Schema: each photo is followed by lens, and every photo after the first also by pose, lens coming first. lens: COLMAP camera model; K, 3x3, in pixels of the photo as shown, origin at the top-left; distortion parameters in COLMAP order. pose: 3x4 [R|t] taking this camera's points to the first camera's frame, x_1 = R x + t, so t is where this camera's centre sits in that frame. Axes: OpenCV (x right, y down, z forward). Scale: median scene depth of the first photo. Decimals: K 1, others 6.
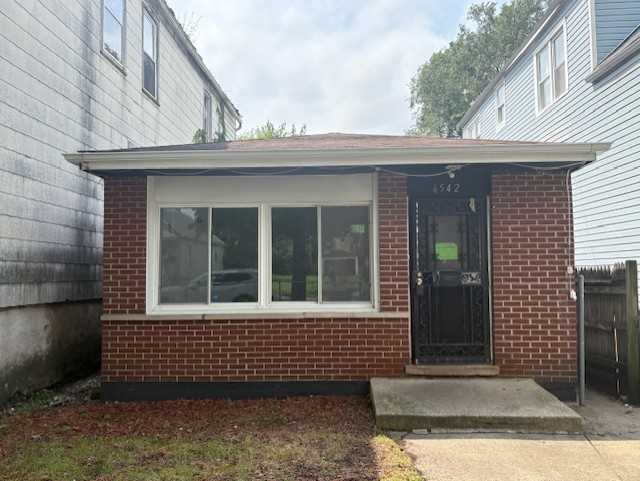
lens RADIAL K [[518.7, 0, 319.2], [0, 518.7, 238.4], [0, 0, 1]] dist [0.064157, -0.016166]
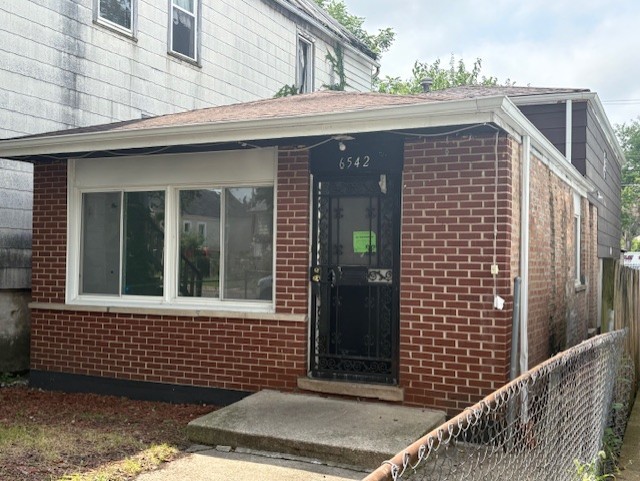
lens RADIAL K [[708.5, 0, 321.1], [0, 708.5, 237.4], [0, 0, 1]] dist [0.102584, 0.000000]
pose [[0.912117, 0.007955, -0.409852, 0.648689], [0.006730, 0.999386, 0.034374, -0.019963], [0.409874, -0.034111, 0.911504, -0.012006]]
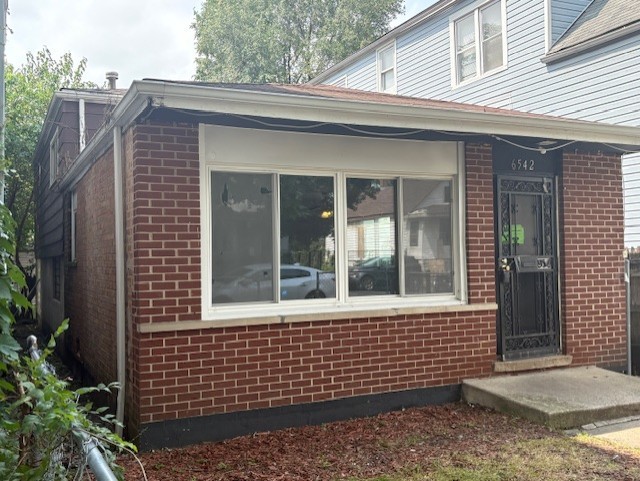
lens RADIAL K [[665.1, 0, 318.7], [0, 665.1, 243.5], [0, 0, 1]] dist [0.081433, 0.000000]
pose [[0.885476, 0.002049, 0.464680, -0.616936], [-0.015599, 0.999558, 0.025319, 0.016316], [-0.464422, -0.029668, 0.885117, 0.131371]]
